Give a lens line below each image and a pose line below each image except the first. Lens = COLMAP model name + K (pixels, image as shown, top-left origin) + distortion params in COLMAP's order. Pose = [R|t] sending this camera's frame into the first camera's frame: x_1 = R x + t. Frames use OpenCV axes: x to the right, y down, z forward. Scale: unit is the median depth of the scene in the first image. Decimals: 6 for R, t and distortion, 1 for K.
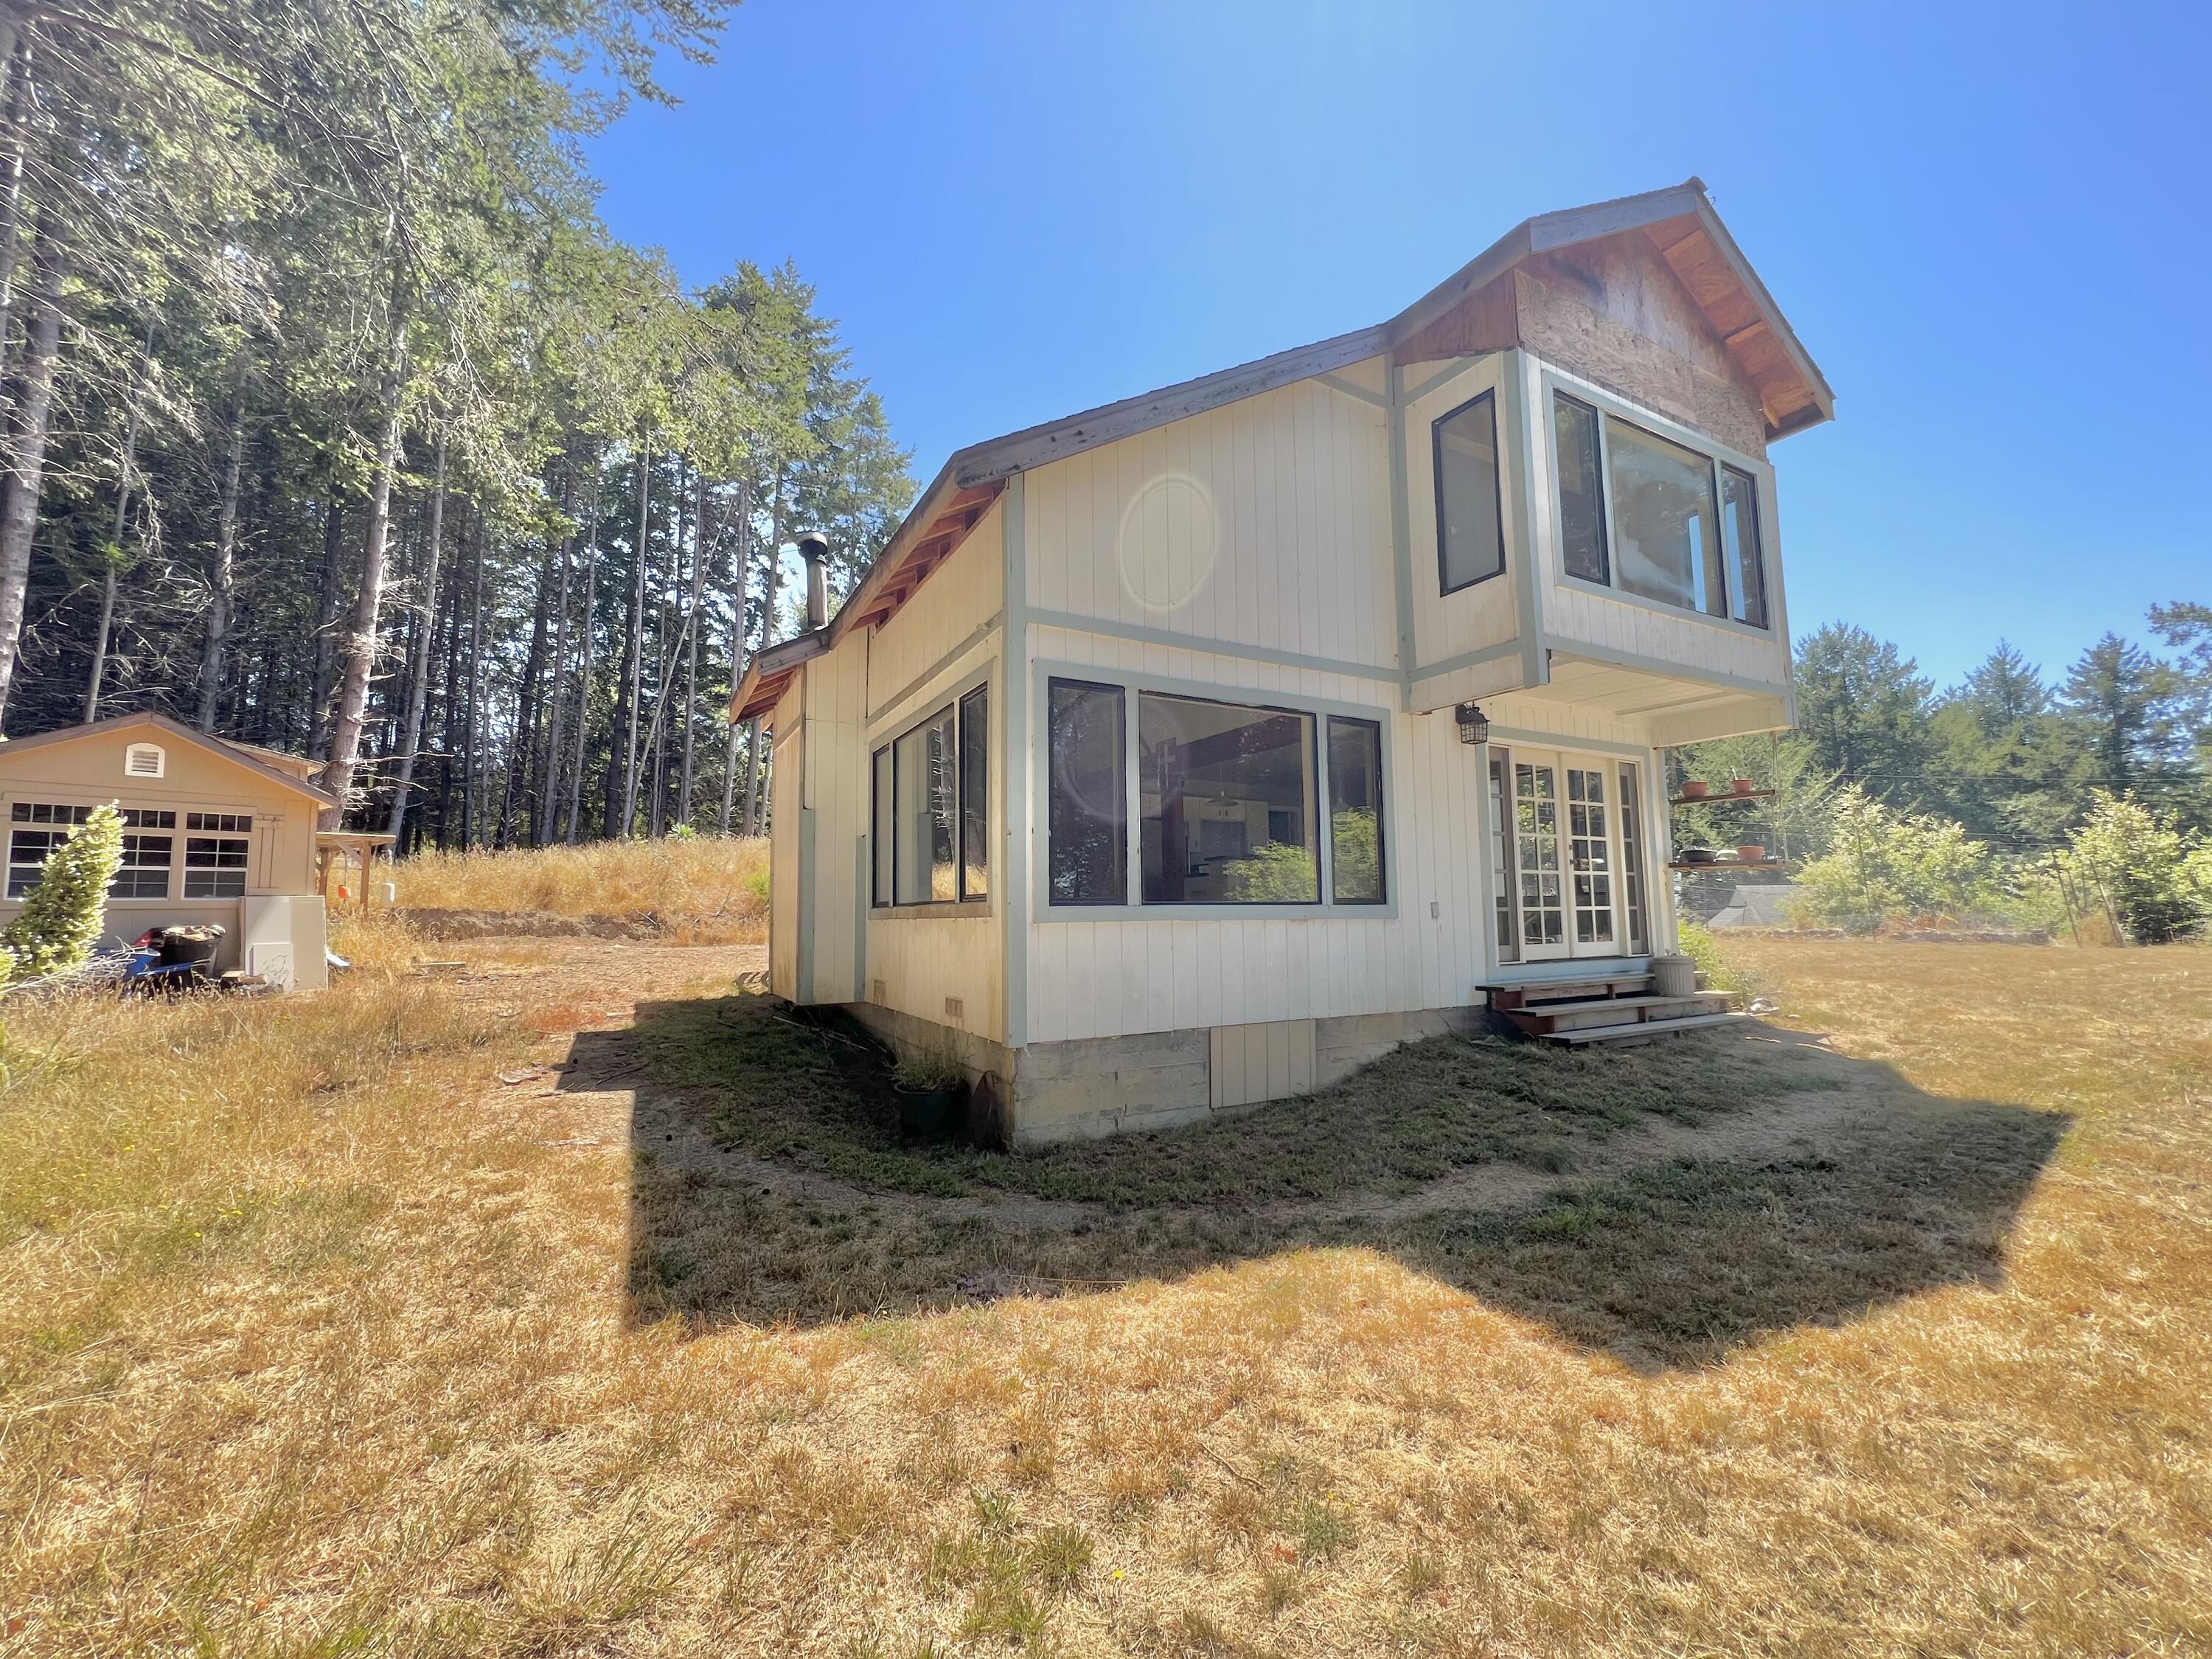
lens RADIAL K [[884.8, 0, 1113.0], [0, 884.8, 832.7], [0, 0, 1]] dist [-0.001930, 0.000484]
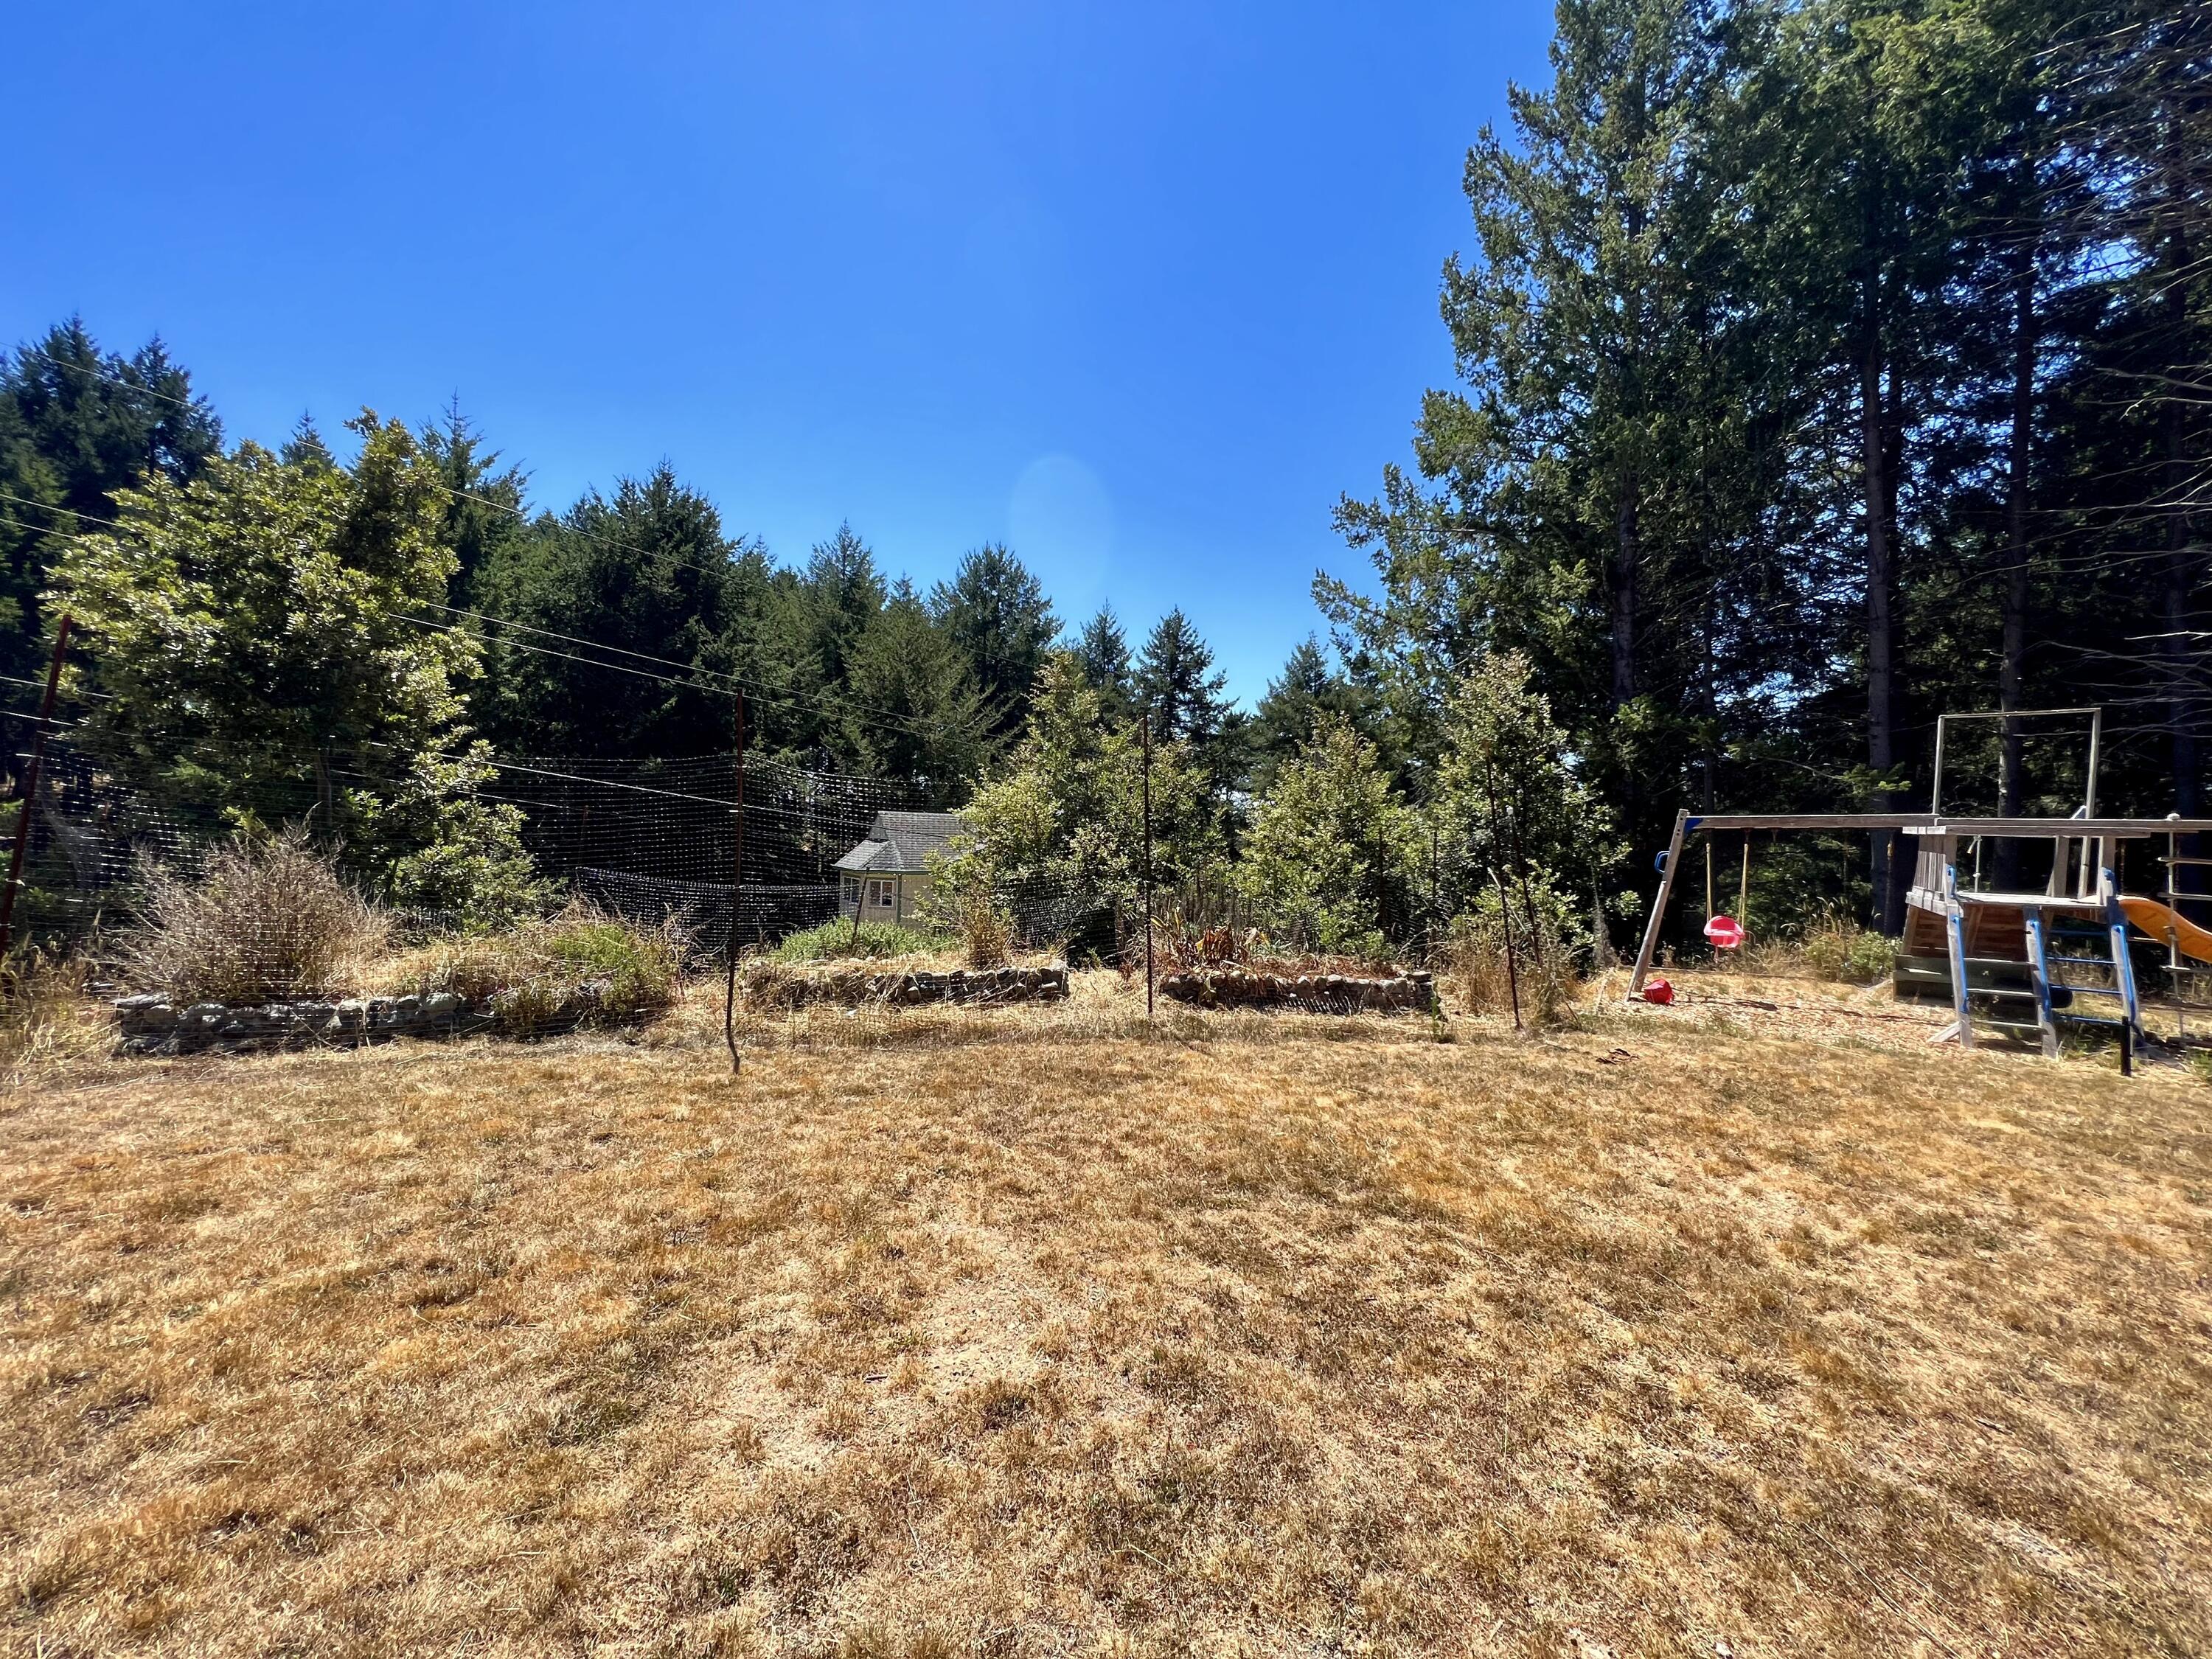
lens RADIAL K [[884.8, 0, 1106.3], [0, 884.8, 835.1], [0, 0, 1]] dist [-0.001930, 0.000484]
pose [[0.659359, 0.022679, 0.751486, 0.198266], [-0.105311, 0.992477, 0.062449, 0.010379], [-0.744416, -0.120316, 0.656787, 0.268467]]
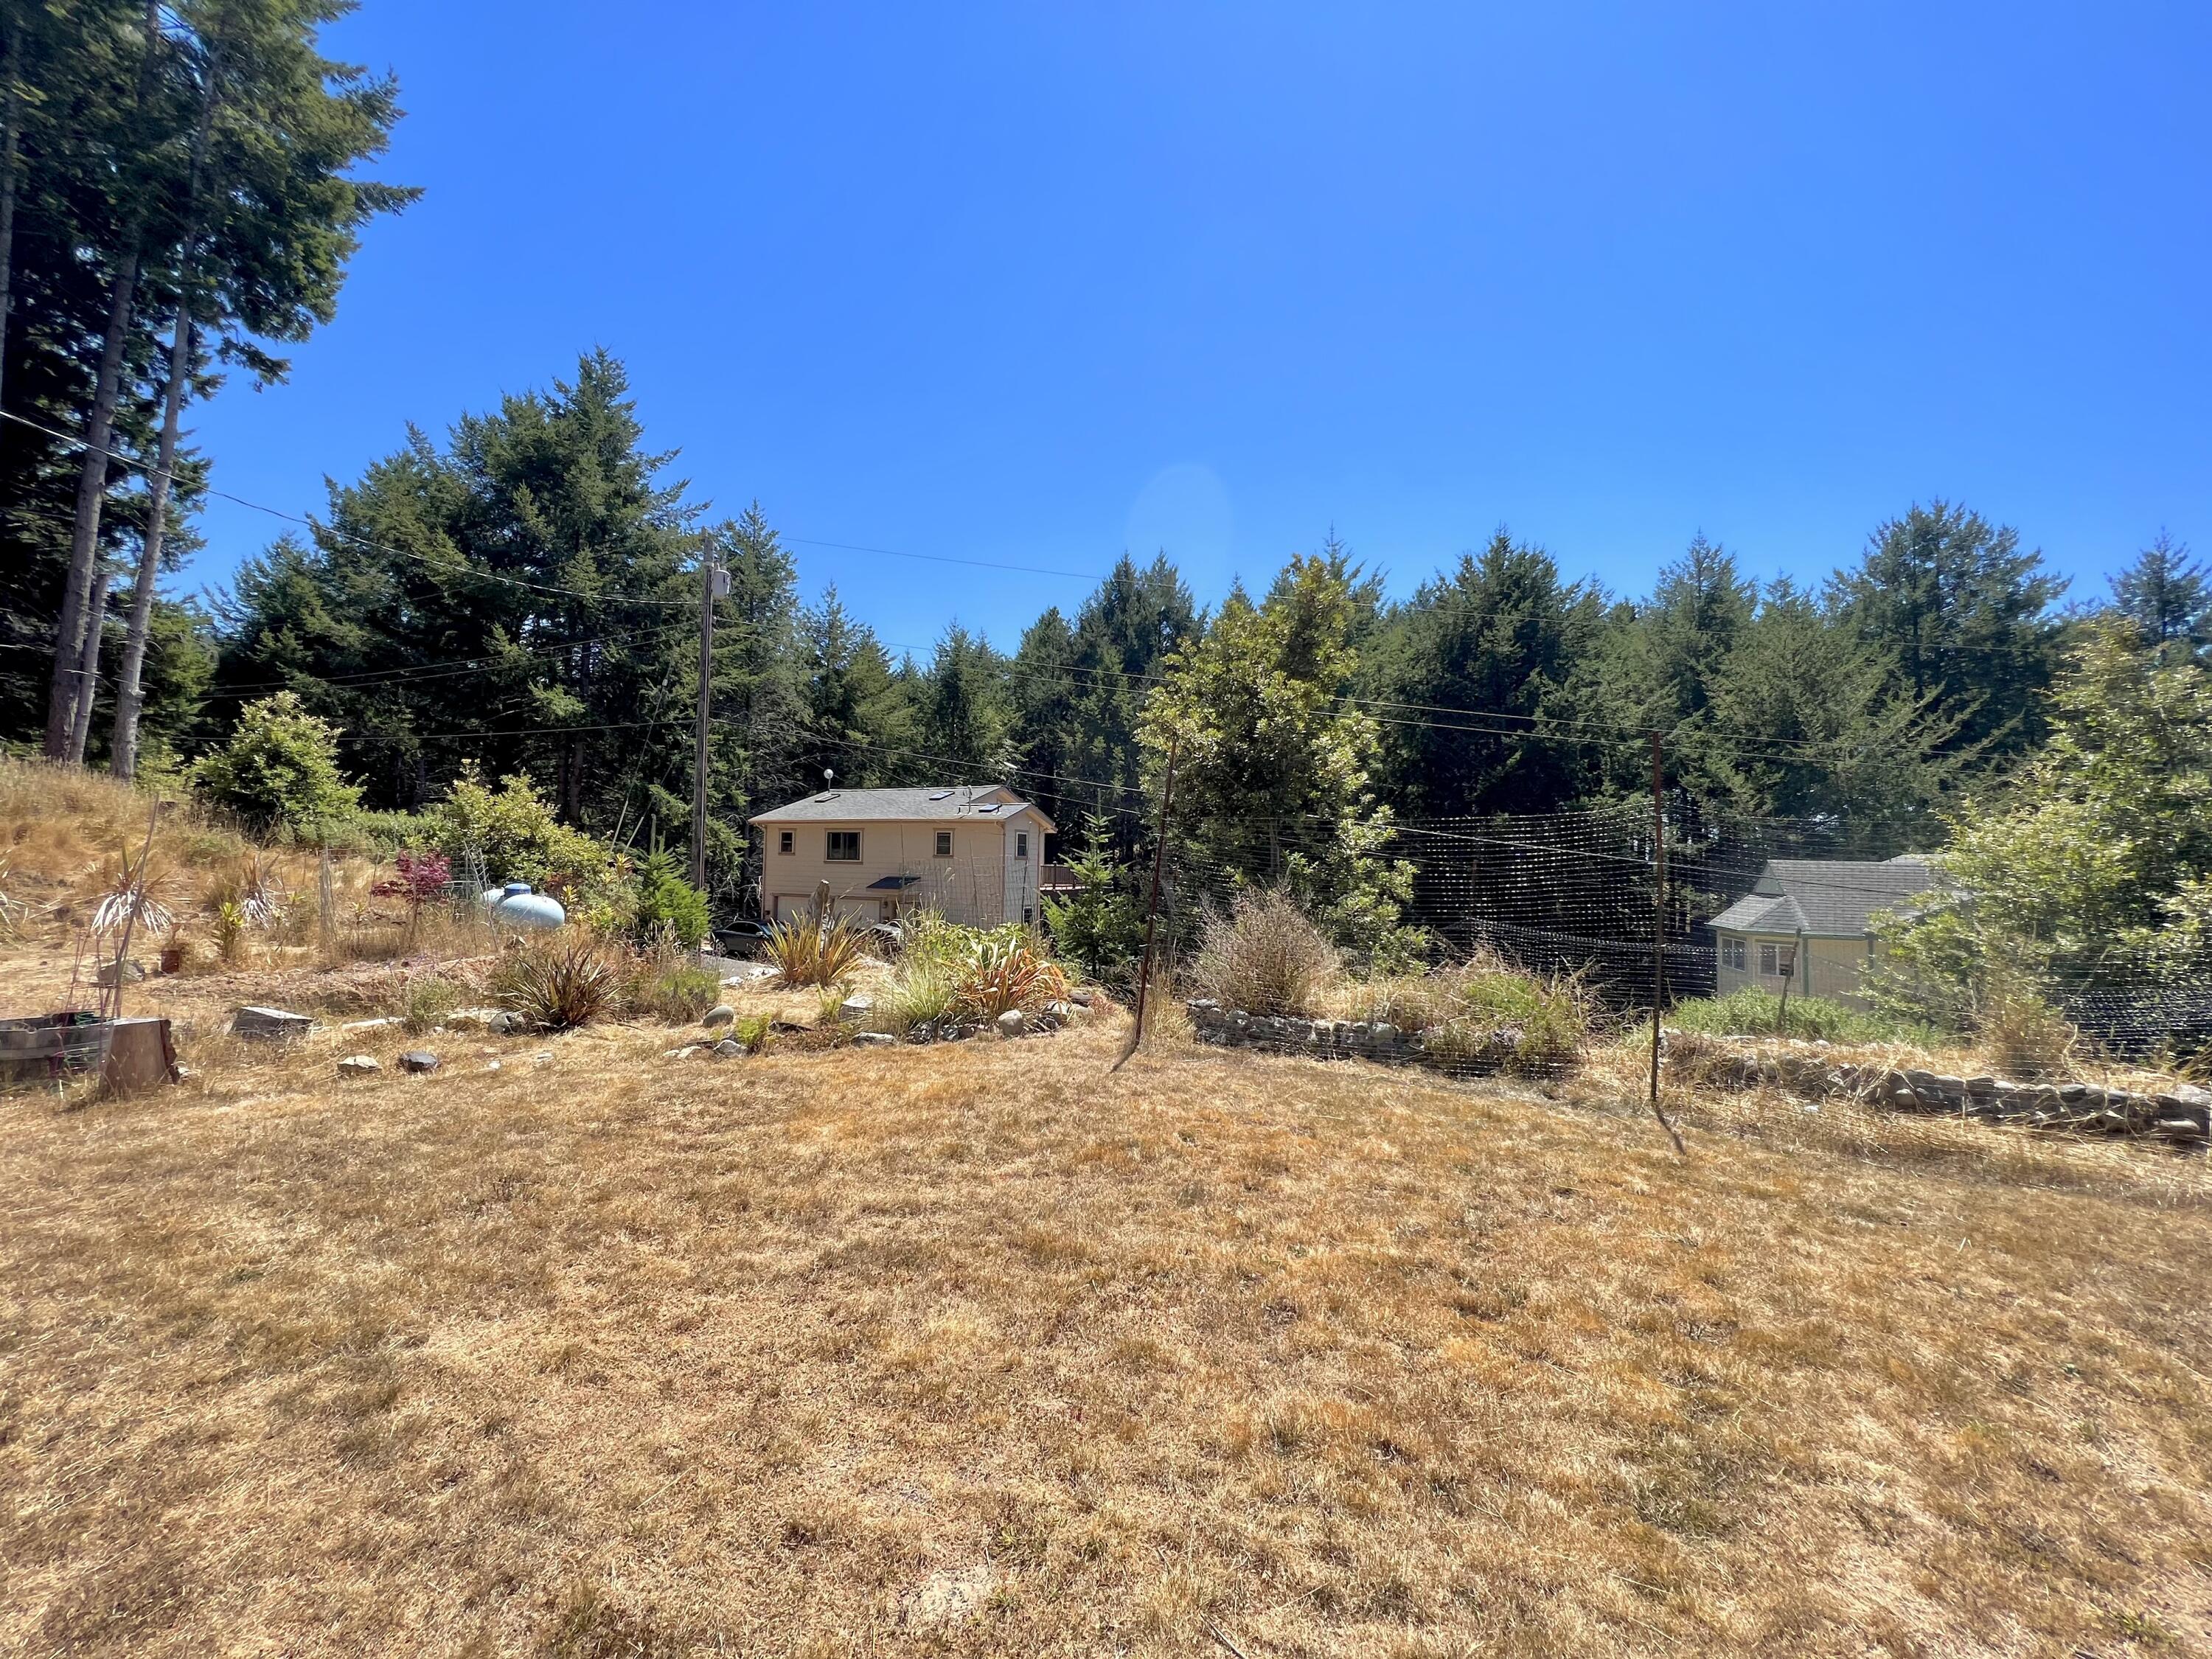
lens RADIAL K [[884.8, 0, 1103.7], [0, 884.8, 833.9], [0, 0, 1]] dist [-0.001930, 0.000484]
pose [[0.999193, 0.025860, -0.030728, 0.190553], [-0.023883, 0.997724, 0.063053, 0.010818], [0.032289, -0.062268, 0.997537, 0.271708]]
